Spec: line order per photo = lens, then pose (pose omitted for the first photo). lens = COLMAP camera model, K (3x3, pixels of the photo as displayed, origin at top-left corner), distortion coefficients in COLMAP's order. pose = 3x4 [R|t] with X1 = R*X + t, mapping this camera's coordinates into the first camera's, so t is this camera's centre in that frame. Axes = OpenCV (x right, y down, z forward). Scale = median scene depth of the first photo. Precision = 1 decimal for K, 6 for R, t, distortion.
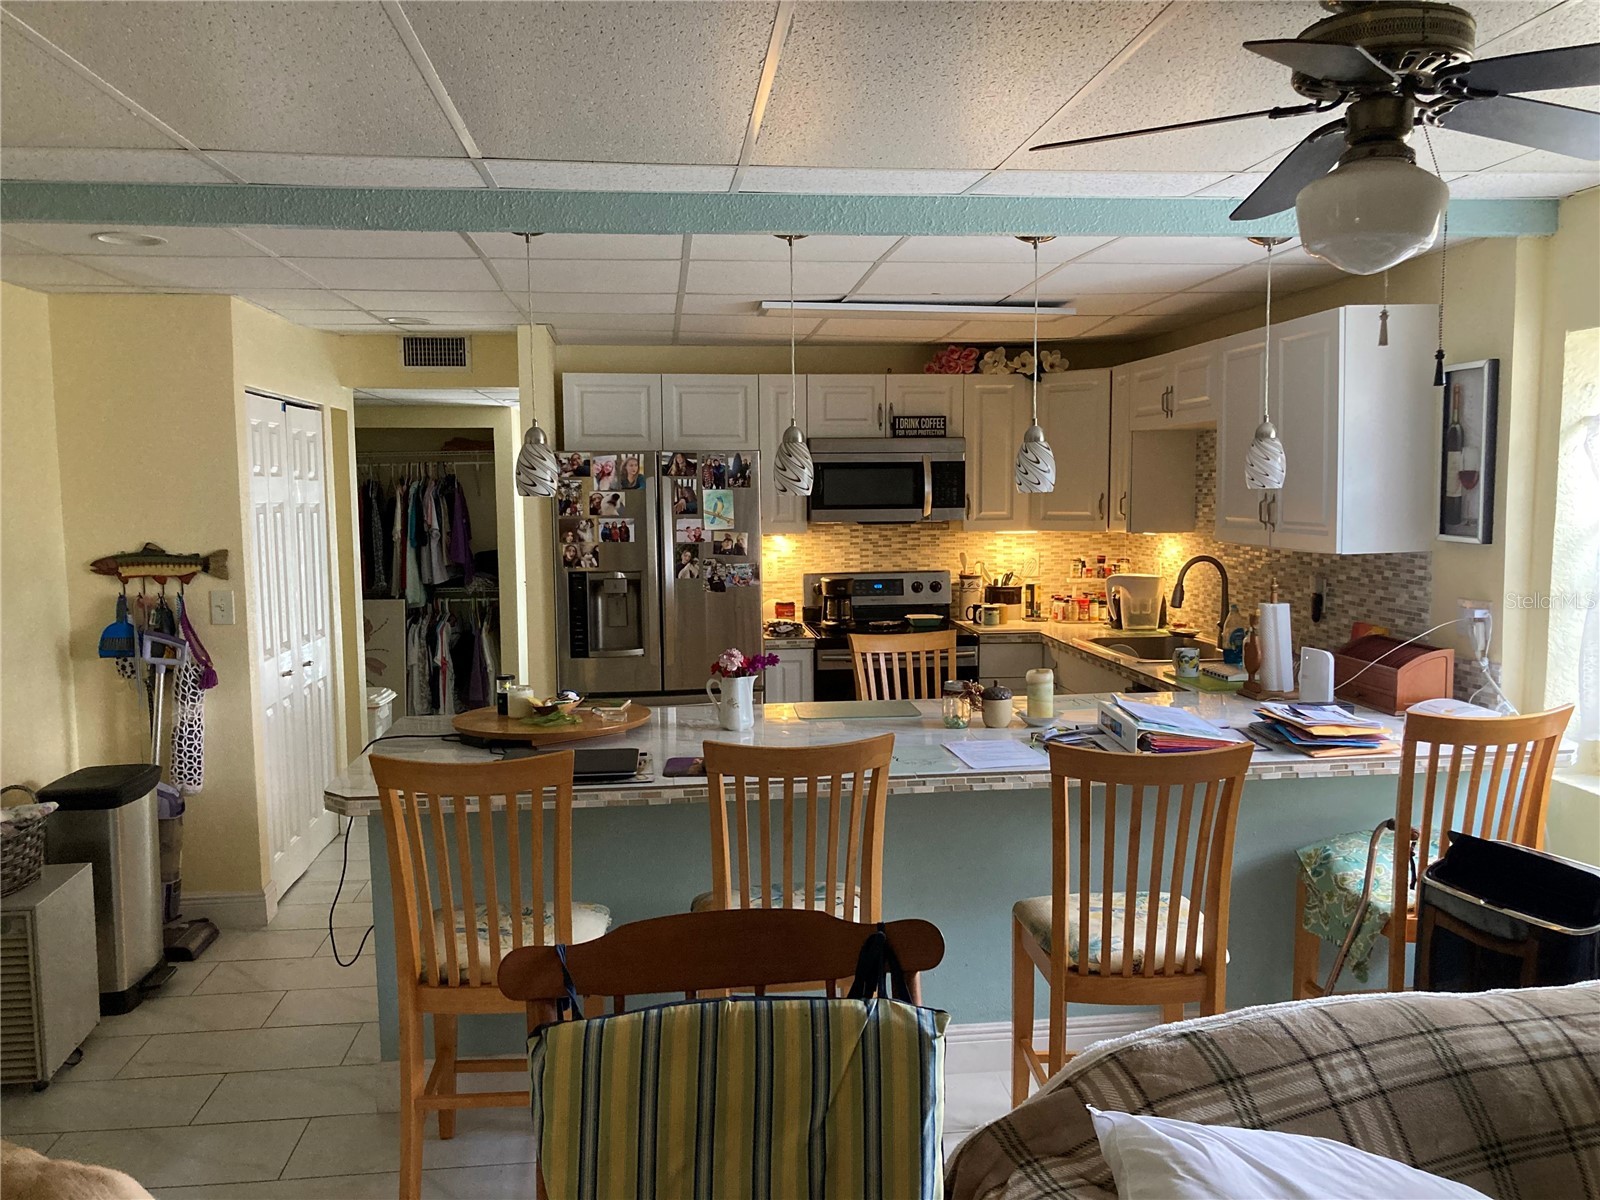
lens RADIAL K [[1315.9, 0, 804.4], [0, 1315.9, 605.5], [0, 0, 1]] dist [0.027566, -0.025520]
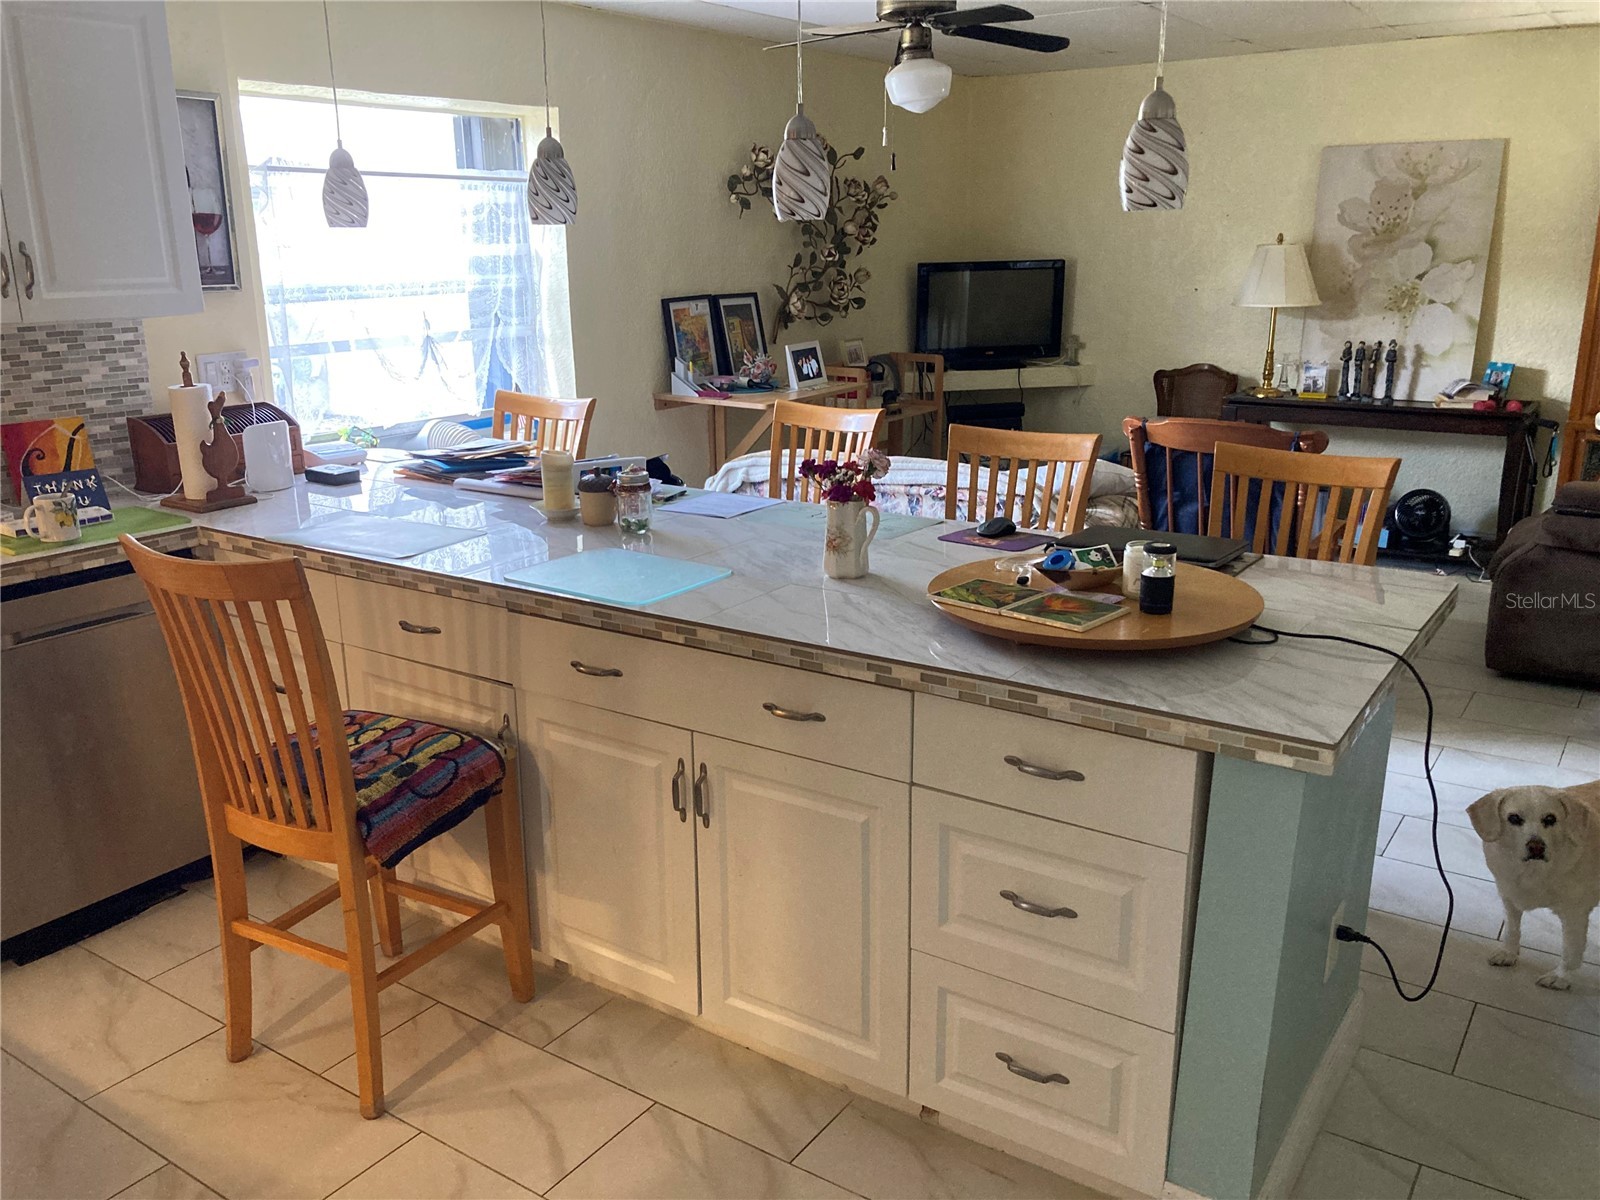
lens RADIAL K [[1315.9, 0, 799.9], [0, 1315.9, 609.2], [0, 0, 1]] dist [0.027566, -0.025520]
pose [[-0.754603, -0.161434, 0.636014, -0.317862], [0.079886, 0.939453, 0.333235, -0.080576], [-0.651301, 0.302269, -0.696018, 1.005677]]
